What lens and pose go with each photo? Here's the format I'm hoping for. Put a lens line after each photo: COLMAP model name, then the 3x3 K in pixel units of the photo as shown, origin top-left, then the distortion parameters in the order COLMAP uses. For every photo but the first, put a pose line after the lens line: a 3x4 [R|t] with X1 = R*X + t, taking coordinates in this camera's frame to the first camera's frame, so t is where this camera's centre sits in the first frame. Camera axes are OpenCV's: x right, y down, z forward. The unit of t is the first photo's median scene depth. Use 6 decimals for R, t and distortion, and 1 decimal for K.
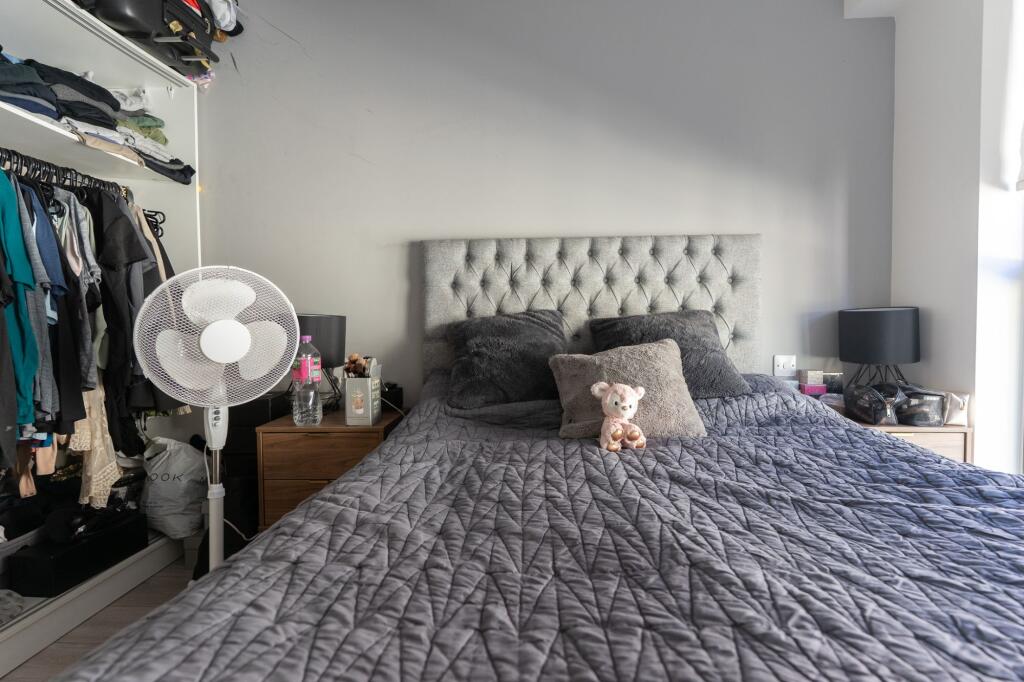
lens RADIAL K [[503.7, 0, 512.0], [0, 503.7, 341.0], [0, 0, 1]] dist [-0.001453, 0.000772]
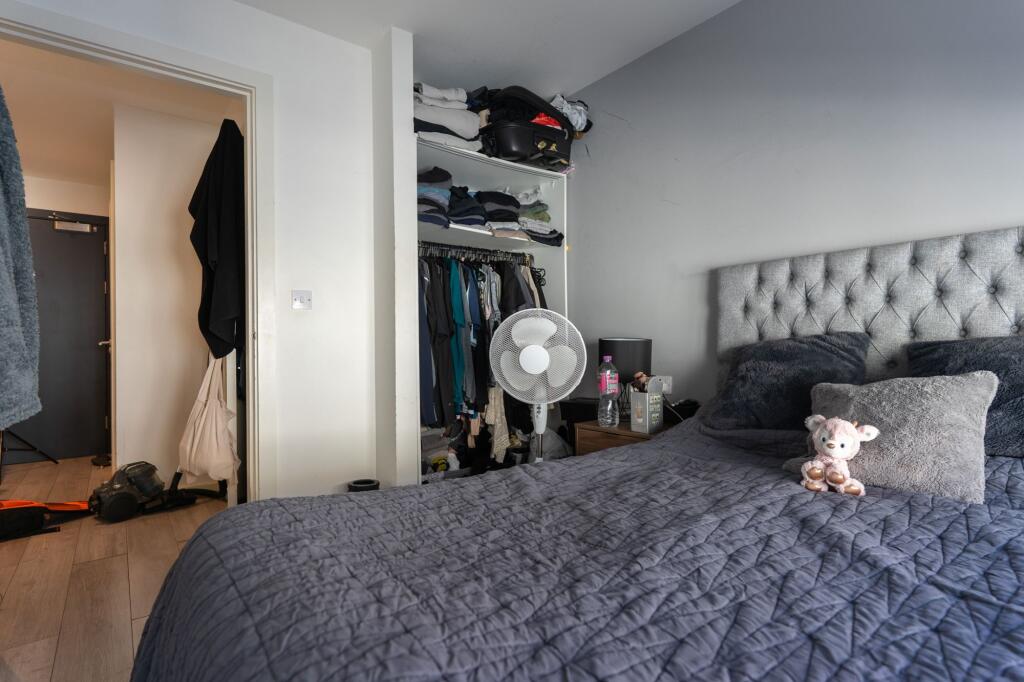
lens RADIAL K [[503.7, 0, 512.0], [0, 503.7, 341.0], [0, 0, 1]] dist [-0.001453, 0.000772]
pose [[0.653094, -0.001324, -0.757275, 0.403198], [-0.022979, 0.999503, -0.021566, -0.015924], [0.756928, 0.031486, 0.652740, -0.014990]]
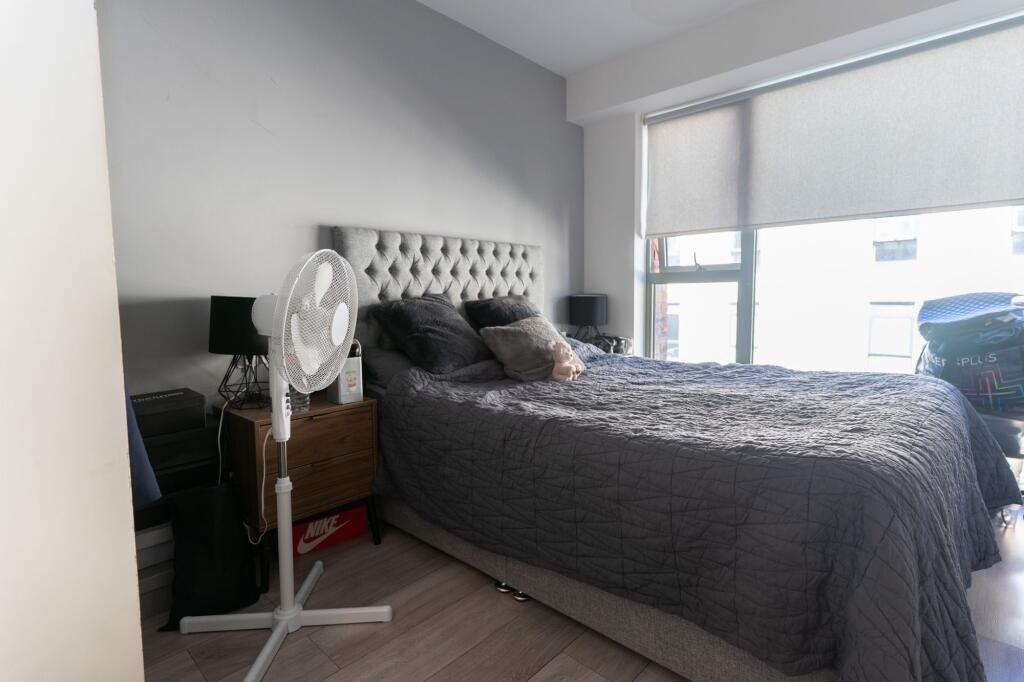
lens RADIAL K [[503.7, 0, 512.0], [0, 503.7, 341.0], [0, 0, 1]] dist [-0.001453, 0.000772]
pose [[0.652872, -0.060594, 0.755041, -0.874631], [0.035929, 0.998151, 0.049038, -0.000771], [-0.756616, -0.004887, 0.653842, 0.057030]]
